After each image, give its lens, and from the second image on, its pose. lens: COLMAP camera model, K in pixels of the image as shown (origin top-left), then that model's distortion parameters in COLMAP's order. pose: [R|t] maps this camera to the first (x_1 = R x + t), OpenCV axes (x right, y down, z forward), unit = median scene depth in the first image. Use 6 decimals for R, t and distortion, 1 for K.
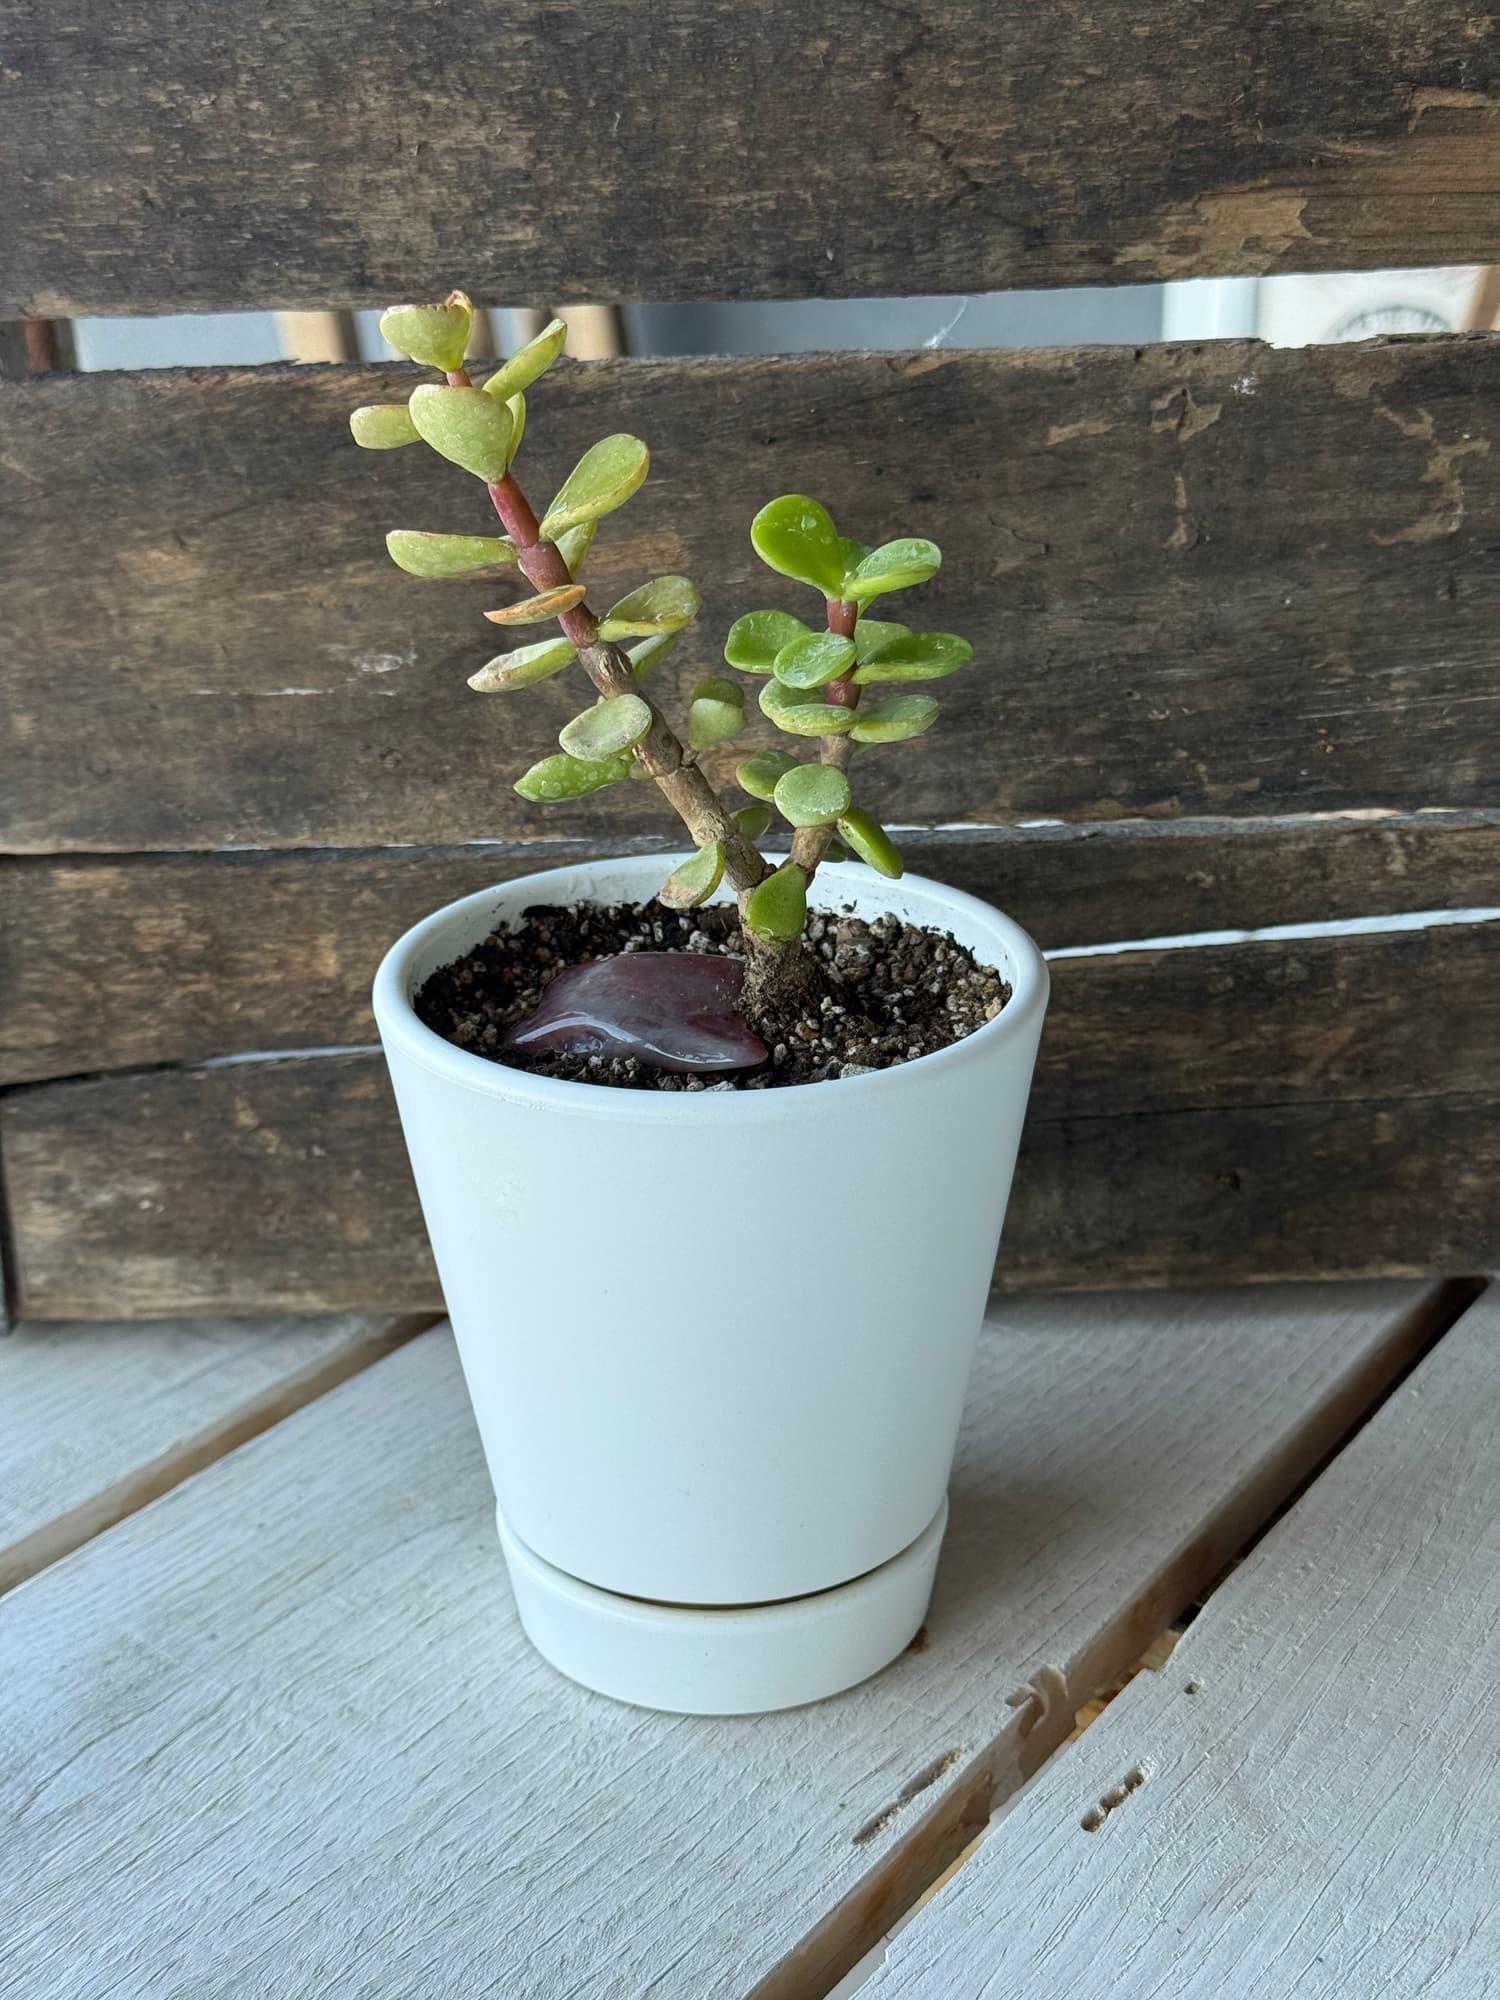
lens RADIAL K [[2896.1, 0, 746.4], [0, 2896.1, 1005.4], [0, 0, 1]] dist [0.119077, 0.000000]
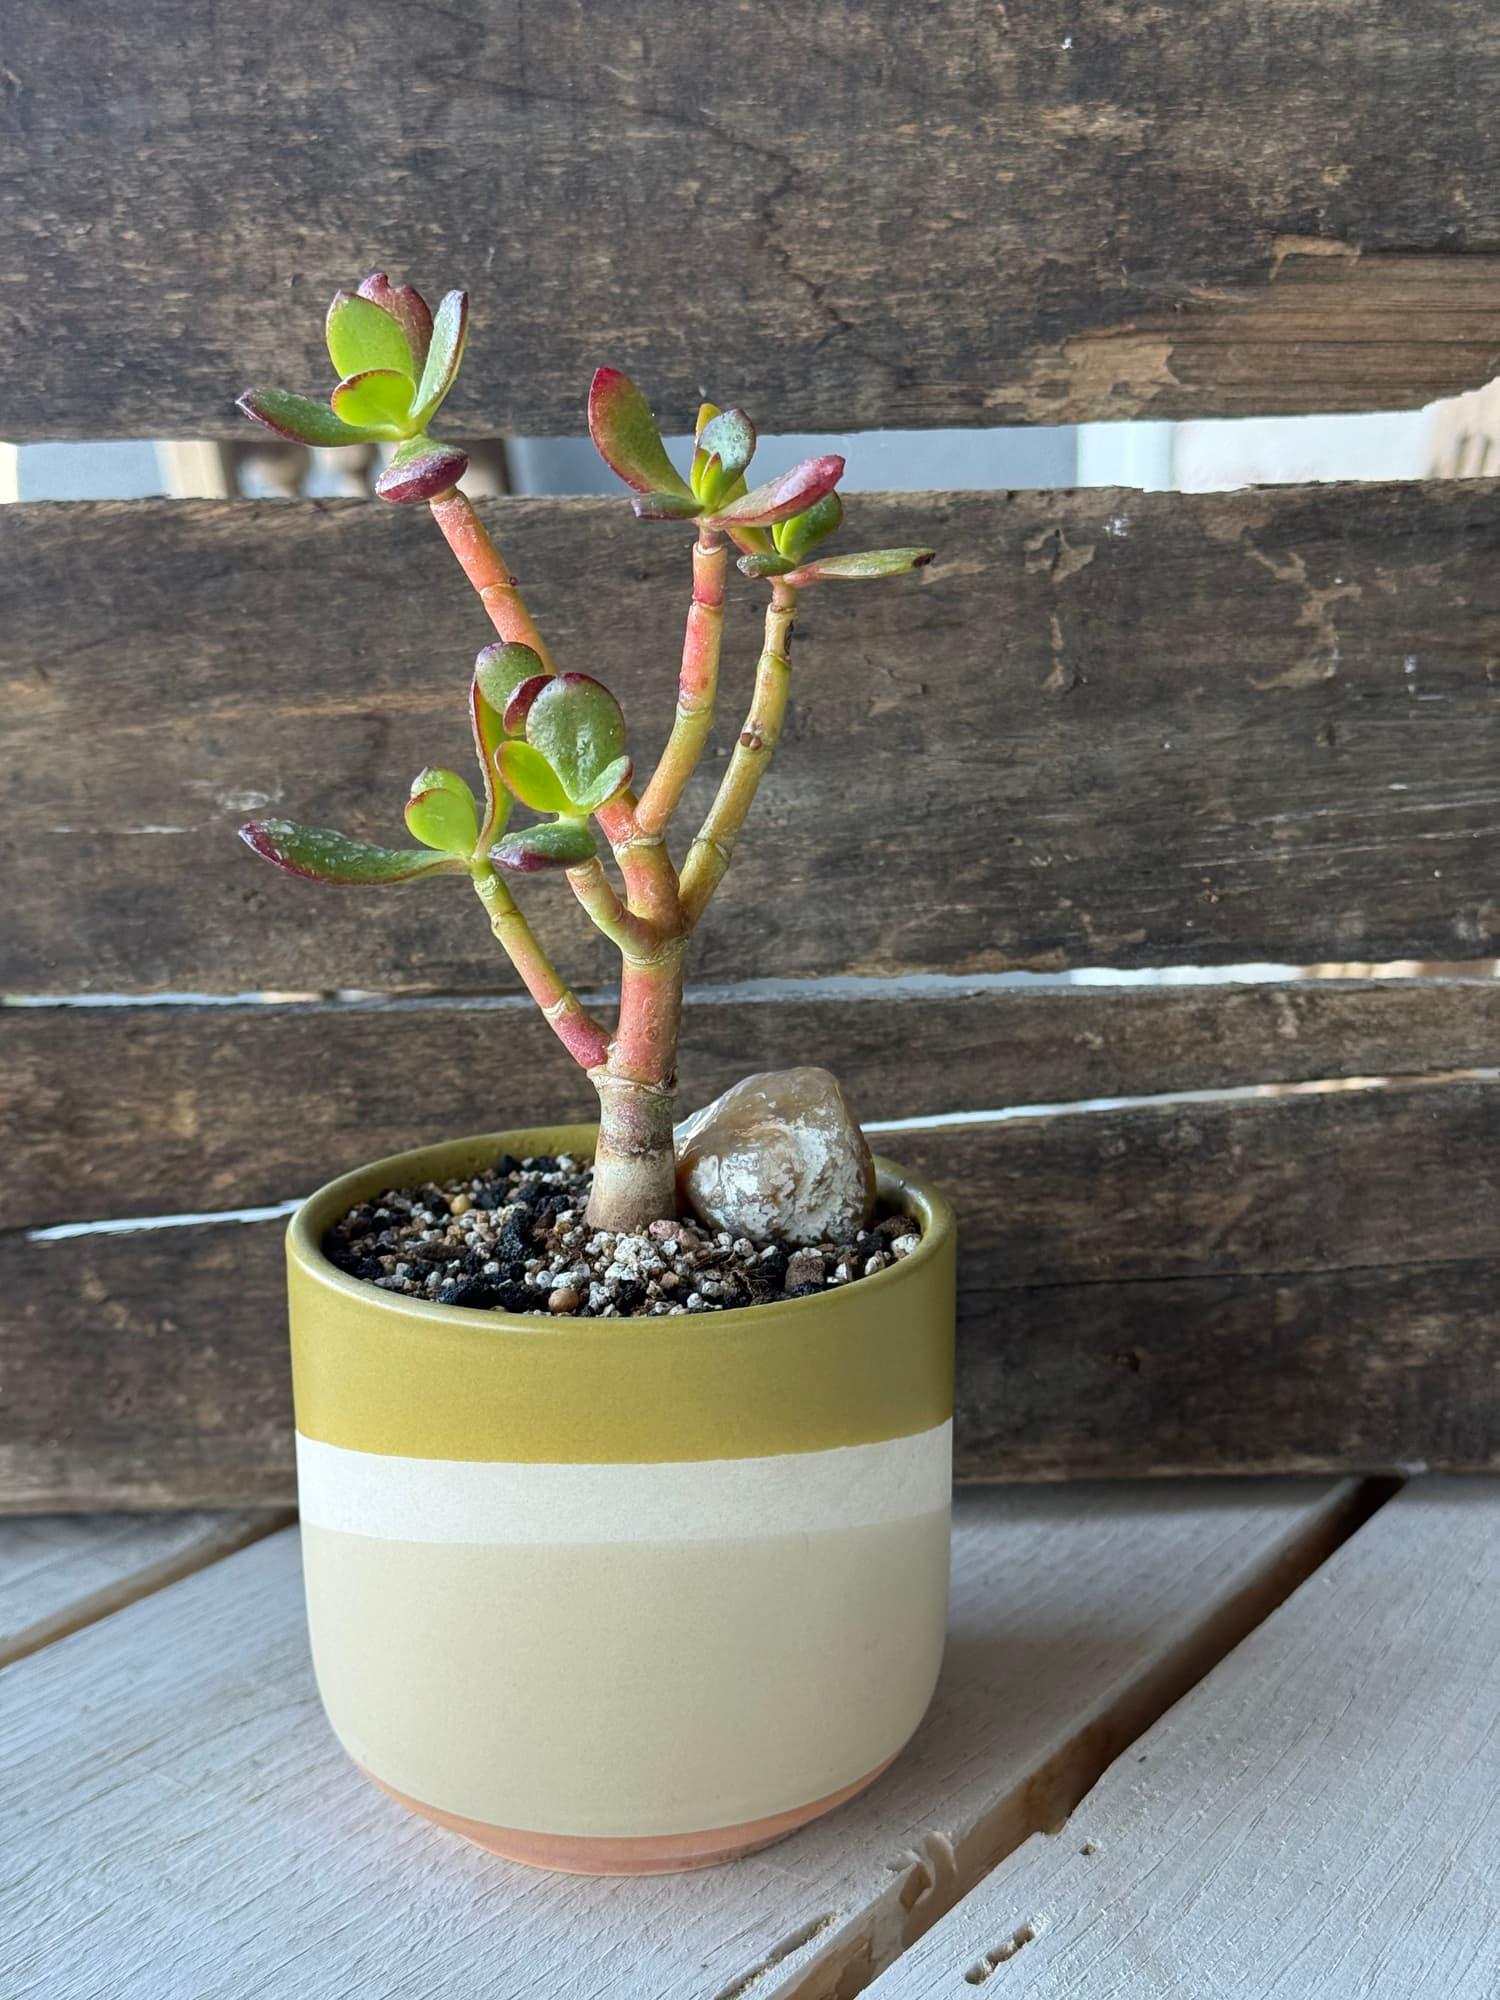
lens RADIAL K [[2896.1, 0, 754.5], [0, 2896.1, 1000.2], [0, 0, 1]] dist [0.119077, 0.000000]
pose [[0.999726, 0.003350, 0.023186, 0.022709], [0.000607, 0.985688, -0.168576, 0.113530], [-0.023419, 0.168544, 0.985416, 0.043423]]
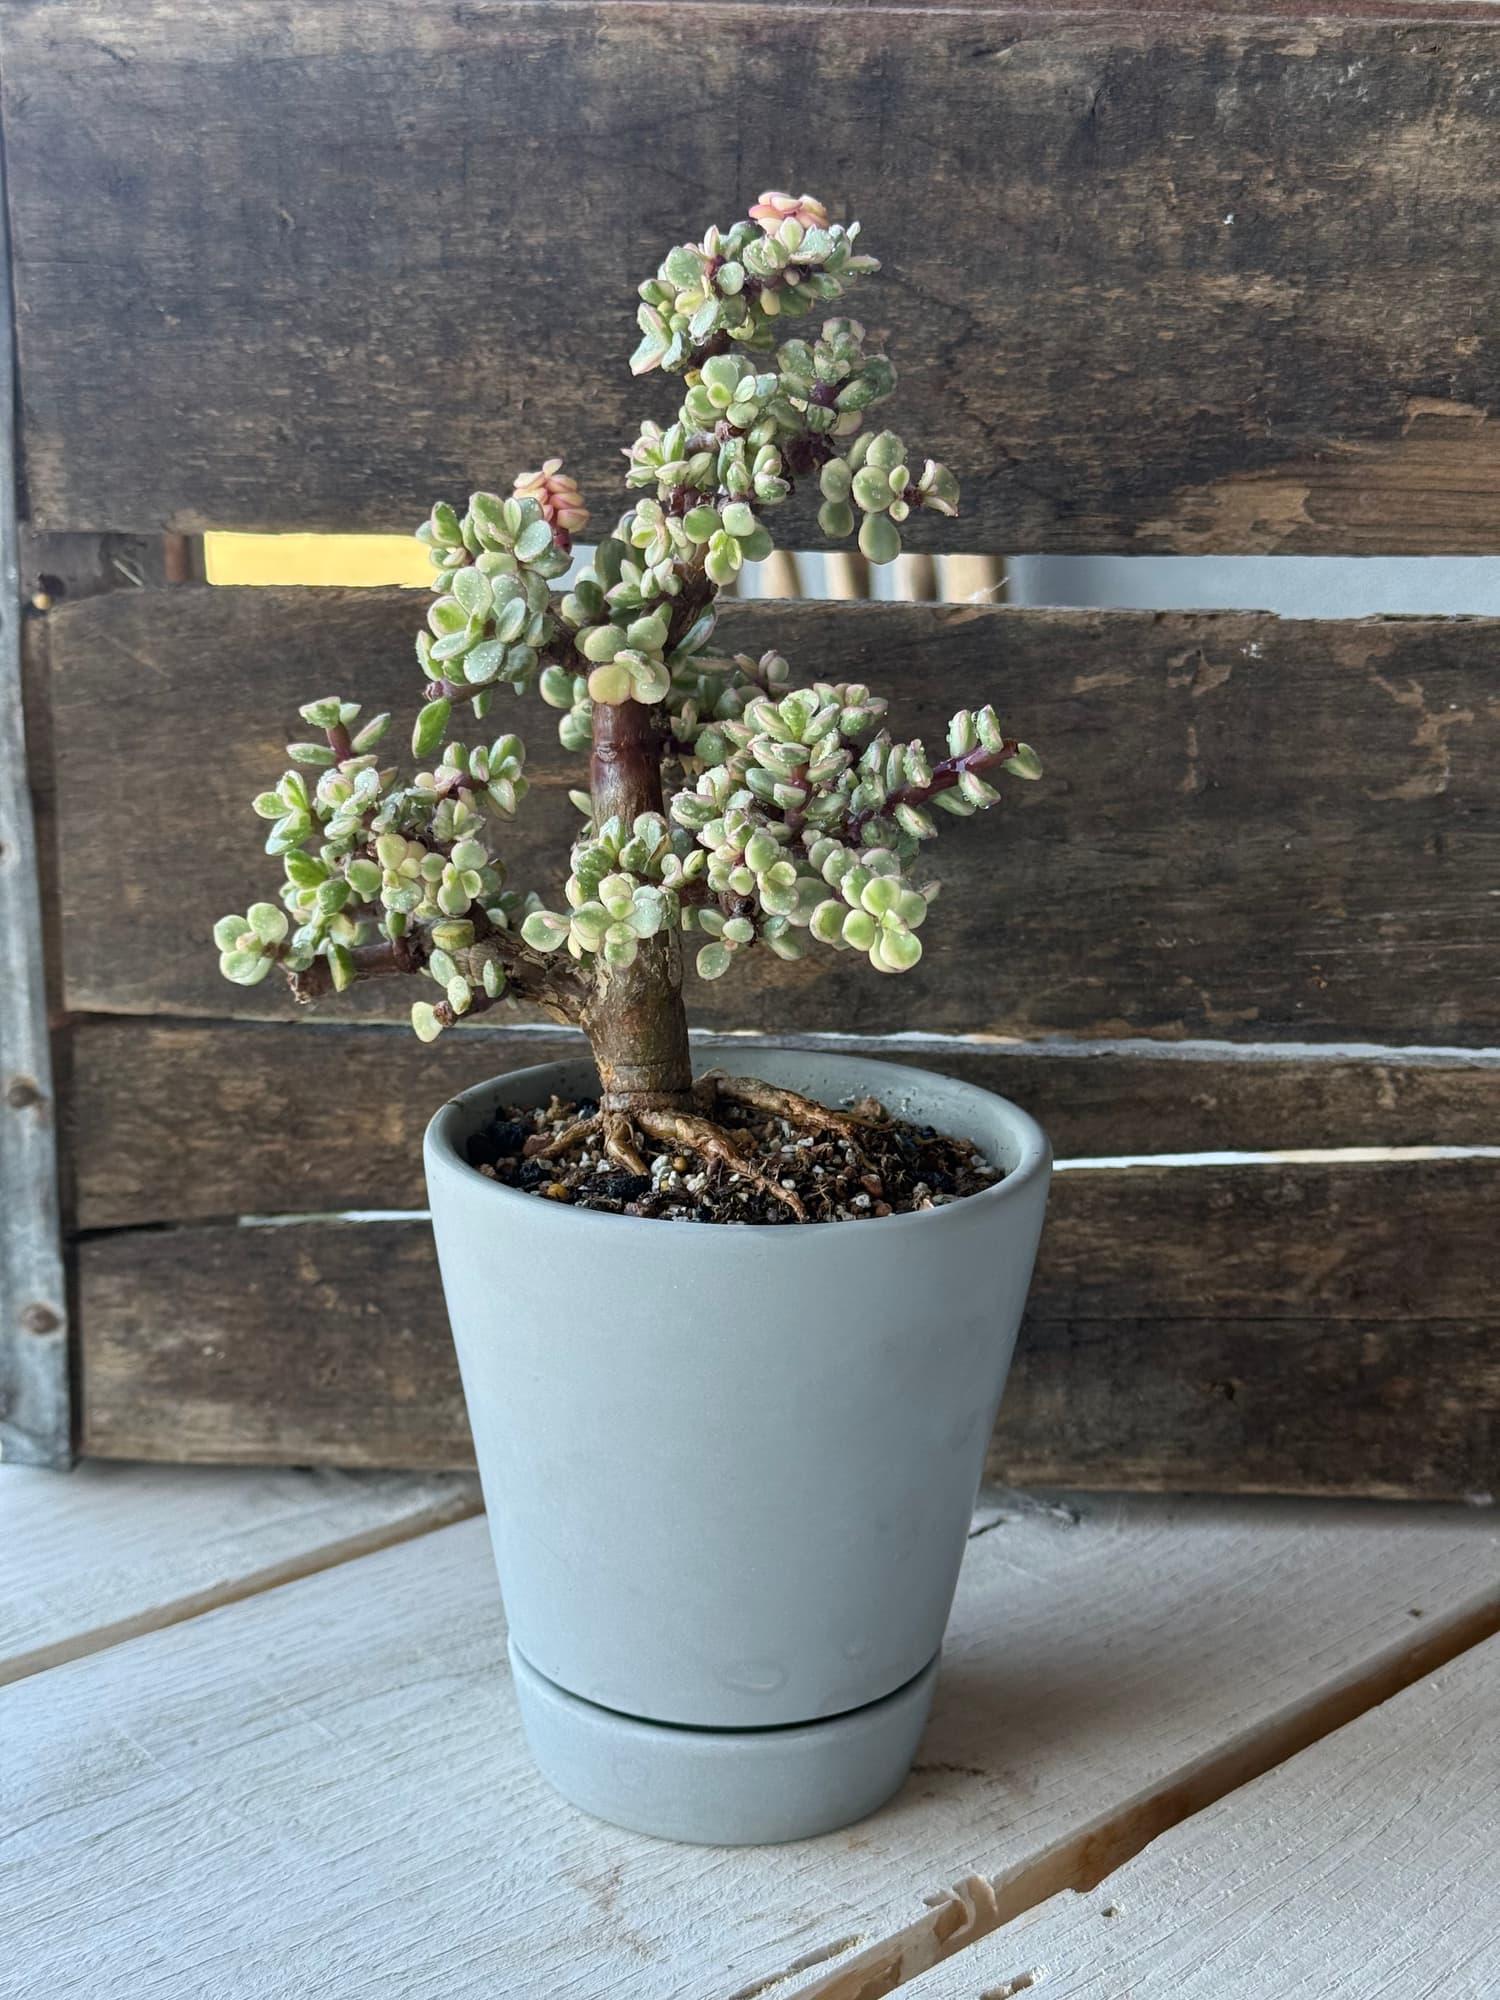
lens RADIAL K [[2896.1, 0, 807.2], [0, 2896.1, 985.4], [0, 0, 1]] dist [0.119077, 0.000000]
pose [[0.997996, 0.056315, -0.028855, 0.039796], [-0.059461, 0.990590, -0.123269, 0.058782], [0.021642, 0.124738, 0.991954, -0.081621]]
